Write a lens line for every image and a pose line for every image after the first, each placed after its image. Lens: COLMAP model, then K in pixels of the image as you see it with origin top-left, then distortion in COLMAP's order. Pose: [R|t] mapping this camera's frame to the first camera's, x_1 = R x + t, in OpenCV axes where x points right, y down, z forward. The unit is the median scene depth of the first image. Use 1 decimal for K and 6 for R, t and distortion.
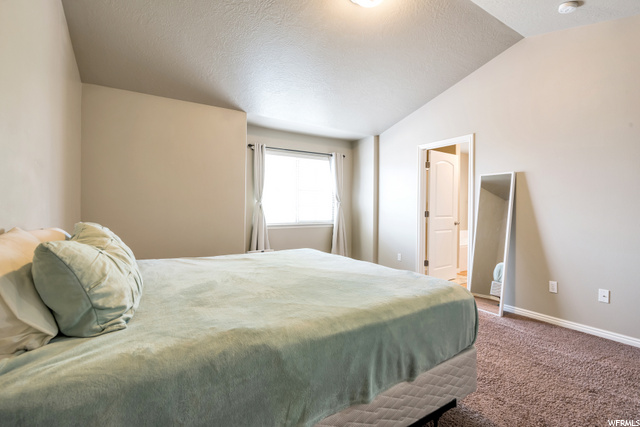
lens RADIAL K [[291.9, 0, 323.9], [0, 291.9, 214.4], [0, 0, 1]] dist [-0.000385, -0.000092]
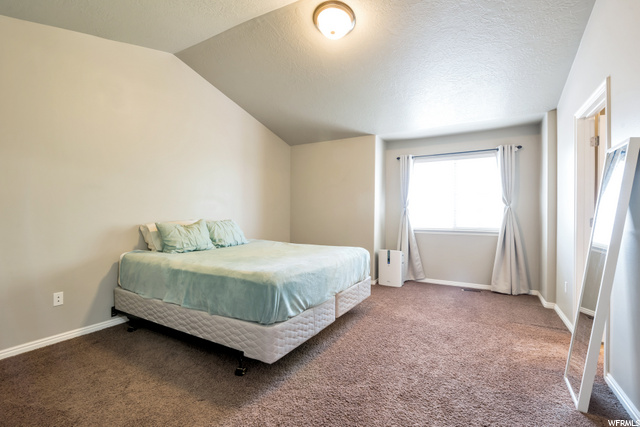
lens RADIAL K [[291.9, 0, 323.9], [0, 291.9, 214.4], [0, 0, 1]] dist [-0.000385, -0.000092]
pose [[0.476612, -0.007676, -0.879080, 0.537368], [-0.014120, 0.999766, -0.016386, 0.003083], [0.879000, 0.020223, 0.476393, 0.182424]]
